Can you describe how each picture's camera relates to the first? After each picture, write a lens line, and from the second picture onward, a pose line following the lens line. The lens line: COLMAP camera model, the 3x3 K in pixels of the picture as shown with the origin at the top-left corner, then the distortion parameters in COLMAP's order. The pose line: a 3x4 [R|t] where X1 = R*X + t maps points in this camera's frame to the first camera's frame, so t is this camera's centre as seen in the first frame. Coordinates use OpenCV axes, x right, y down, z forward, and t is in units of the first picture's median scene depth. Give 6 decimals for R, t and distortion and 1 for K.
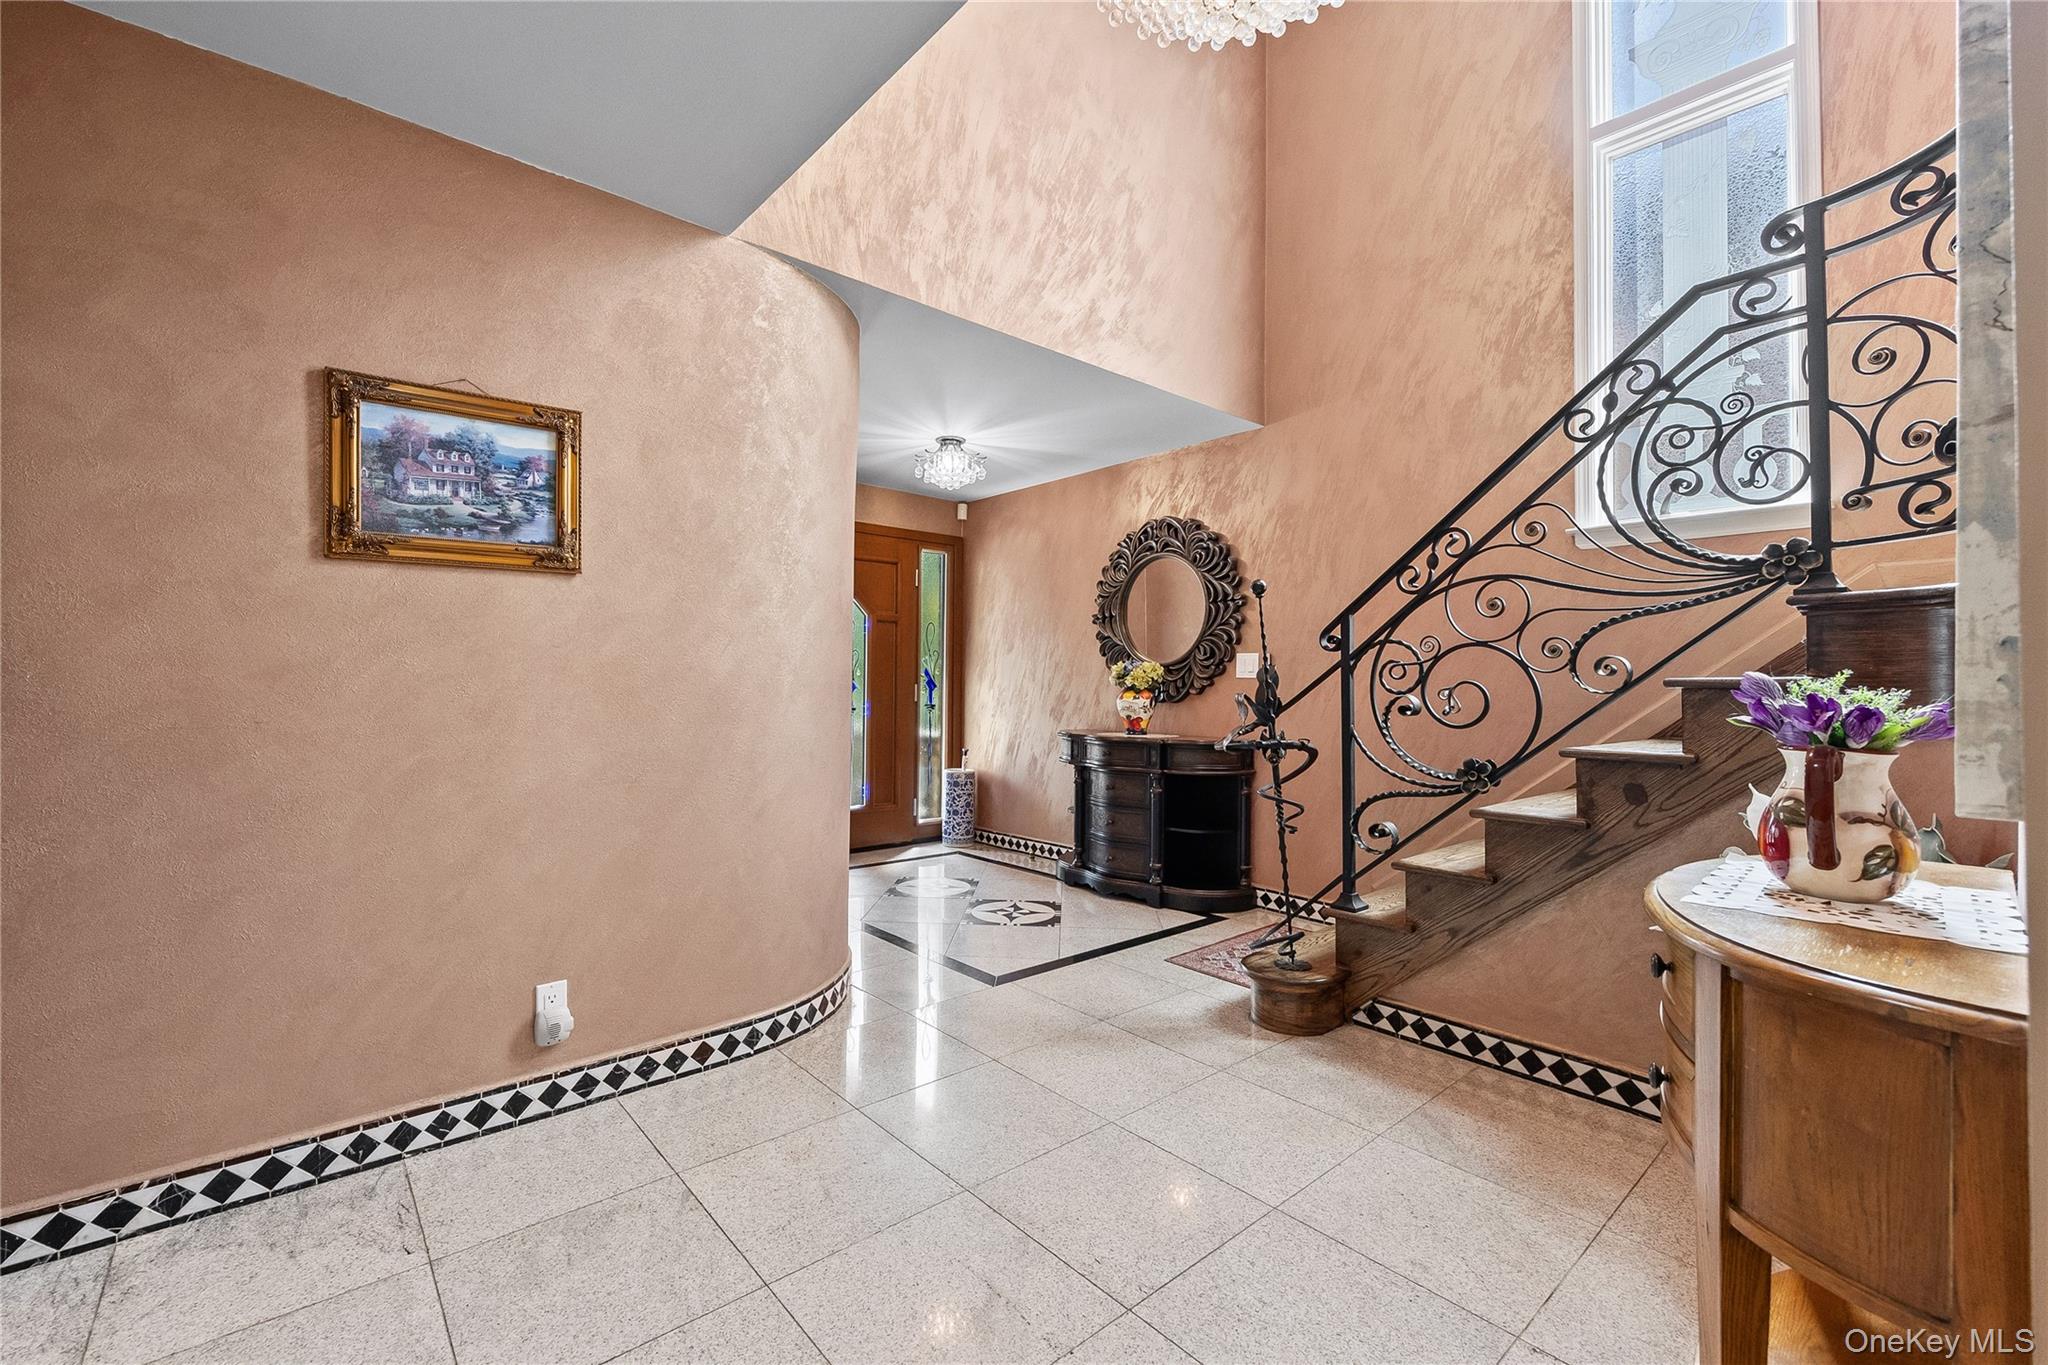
lens RADIAL K [[860.9, 0, 1008.3], [0, 860.9, 660.1], [0, 0, 1]] dist [-0.001051, 0.000505]
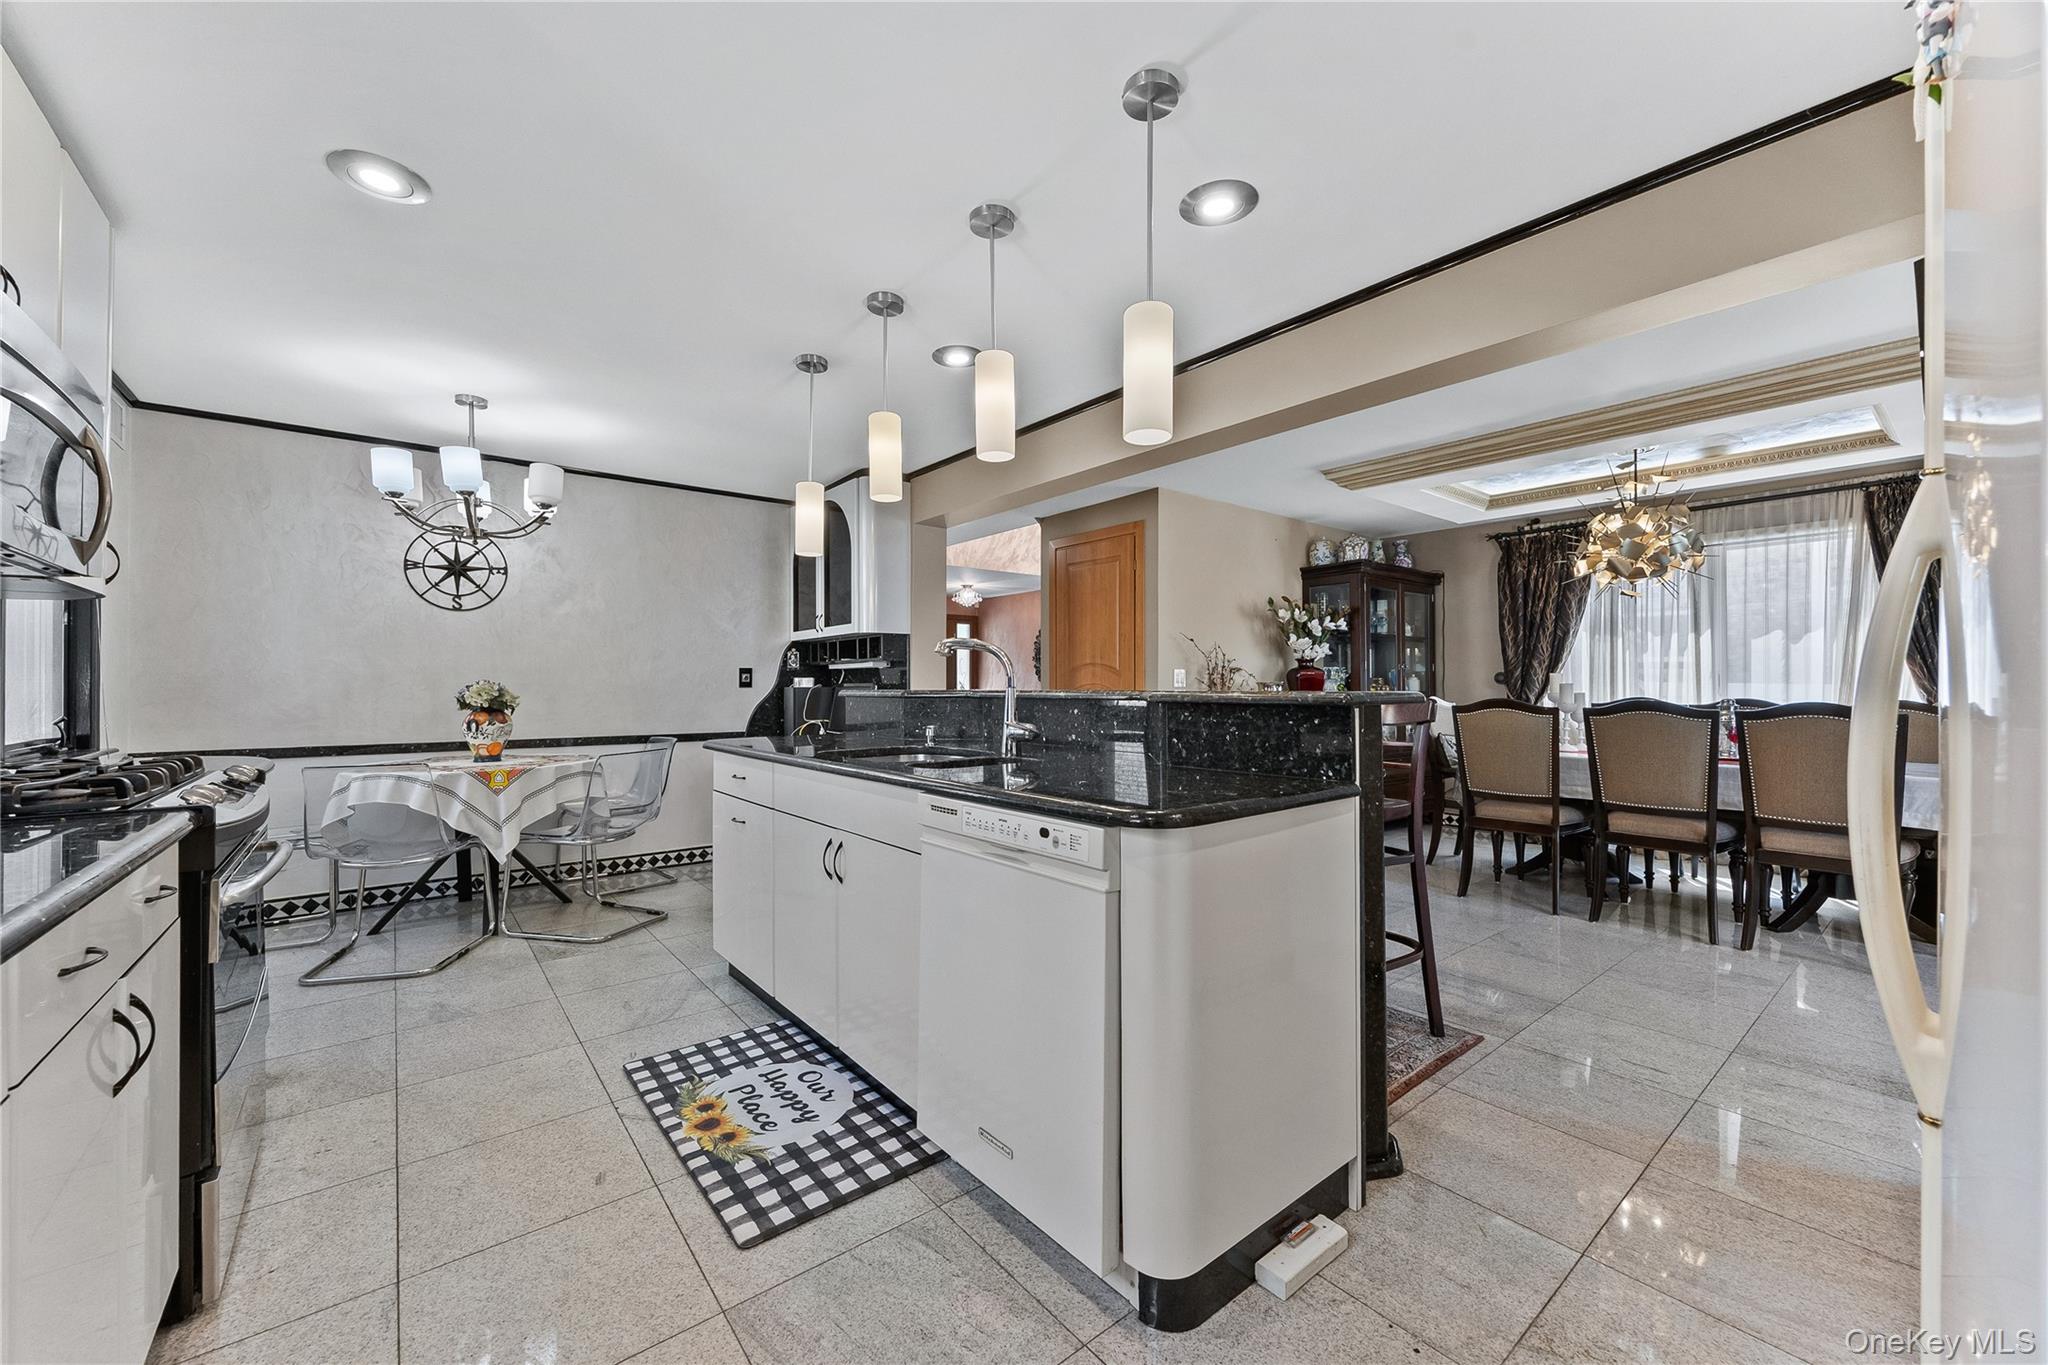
lens RADIAL K [[786.1, 0, 1016.0], [0, 786.1, 681.4], [0, 0, 1]] dist [-0.002782, -0.000021]
pose [[0.999251, -0.003484, -0.038535, 0.251647], [0.004032, 0.999892, 0.014147, -0.046057], [0.038481, -0.014292, 0.999157, -1.899124]]
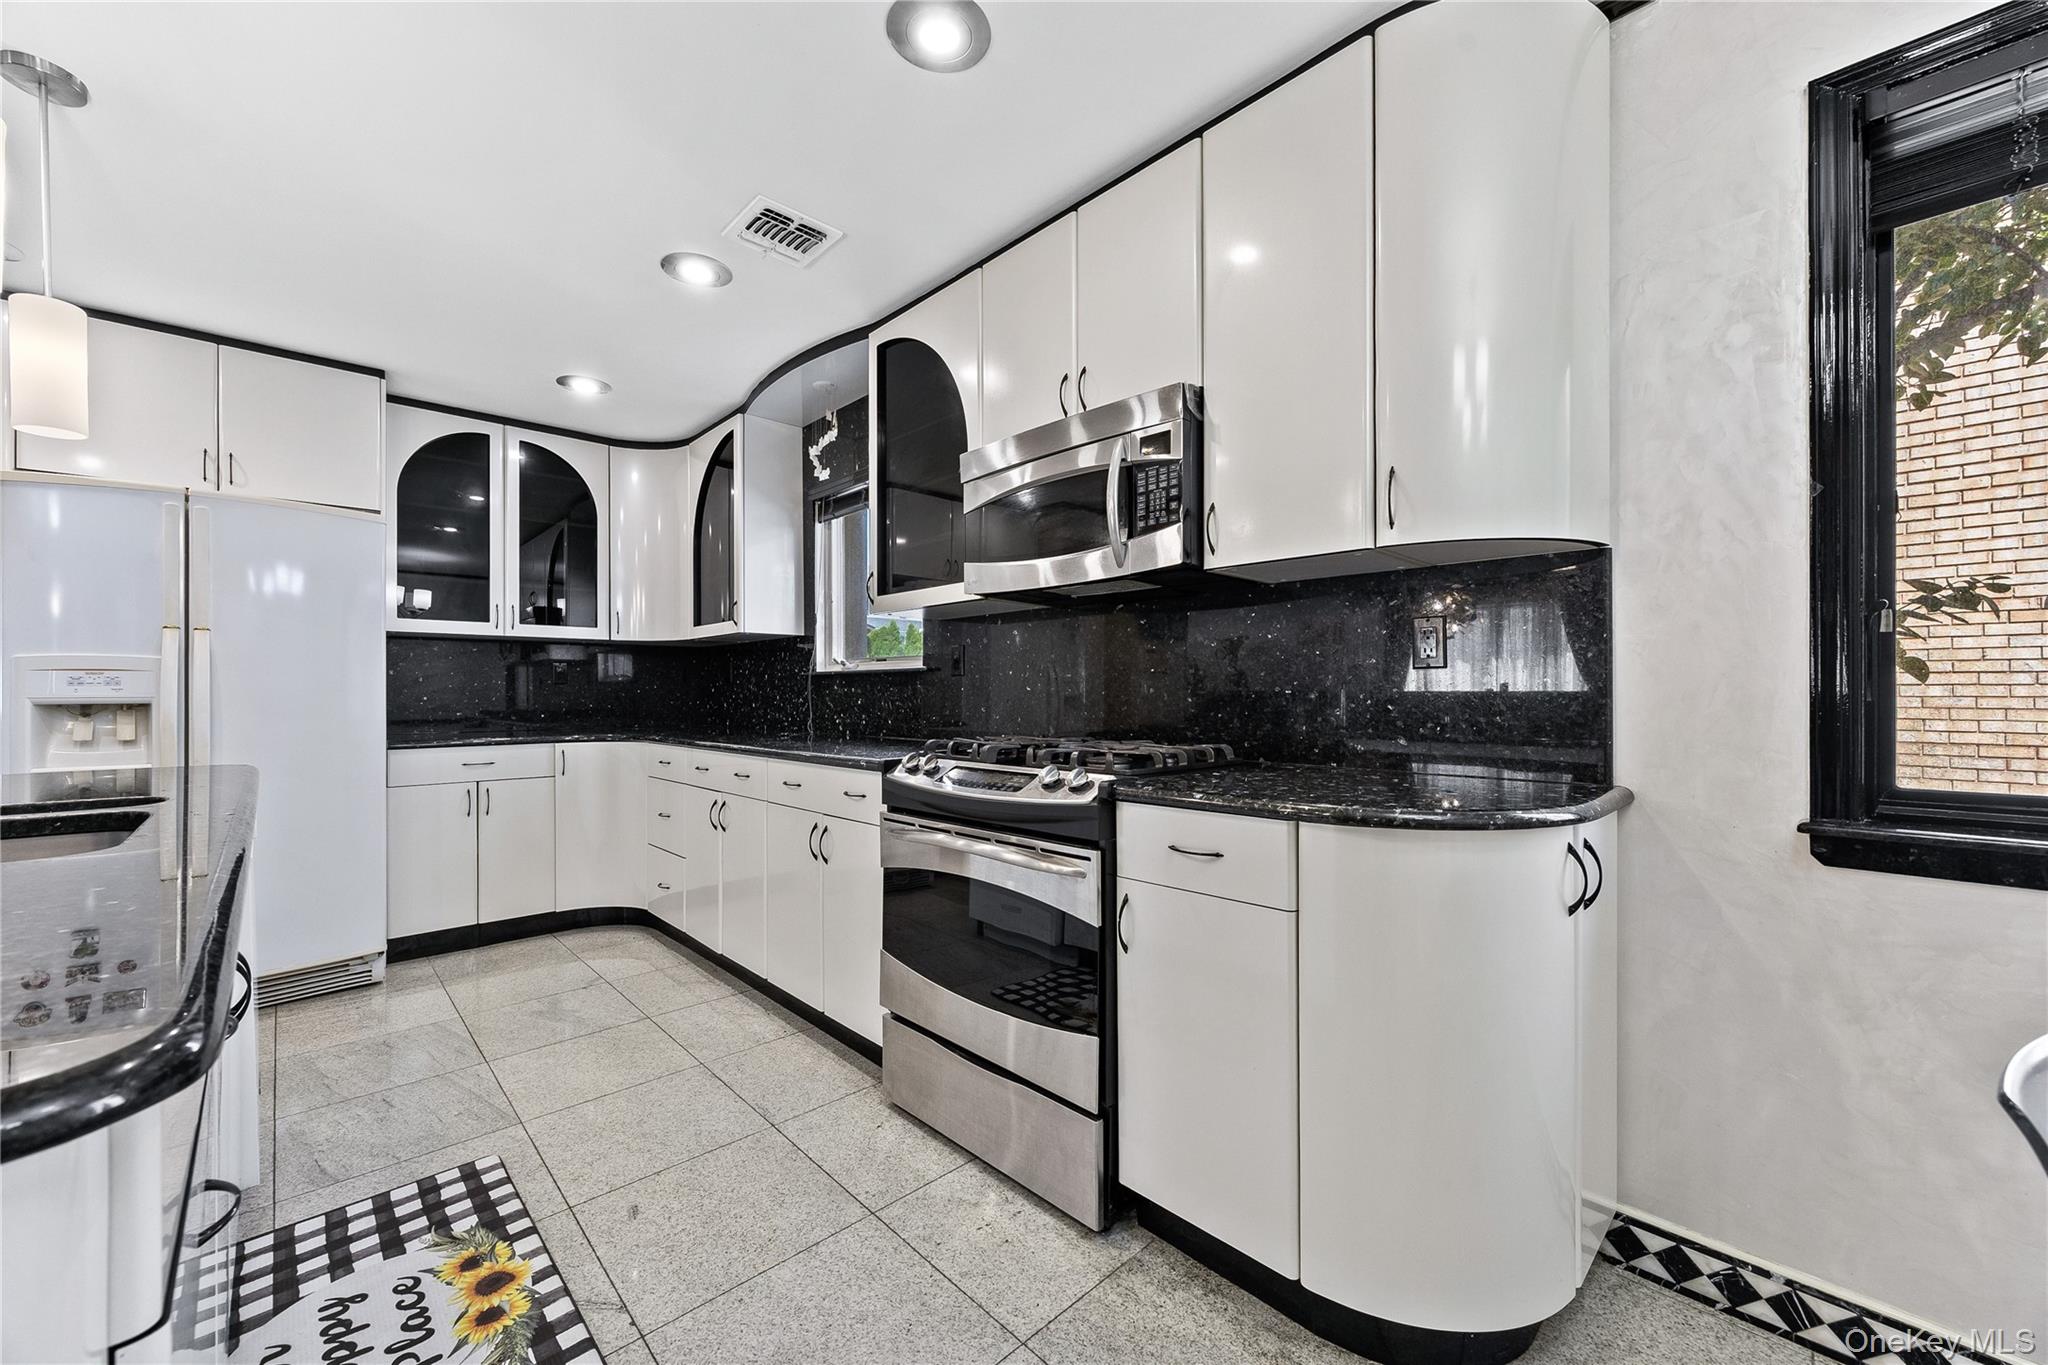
lens RADIAL K [[786.1, 0, 1027.6], [0, 786.1, 690.9], [0, 0, 1]] dist [-0.002782, -0.000021]
pose [[-0.998445, 0.000387, -0.055736, -0.363717], [0.001636, 0.999748, -0.022373, -0.013030], [0.055713, -0.022429, -0.998195, -0.688976]]
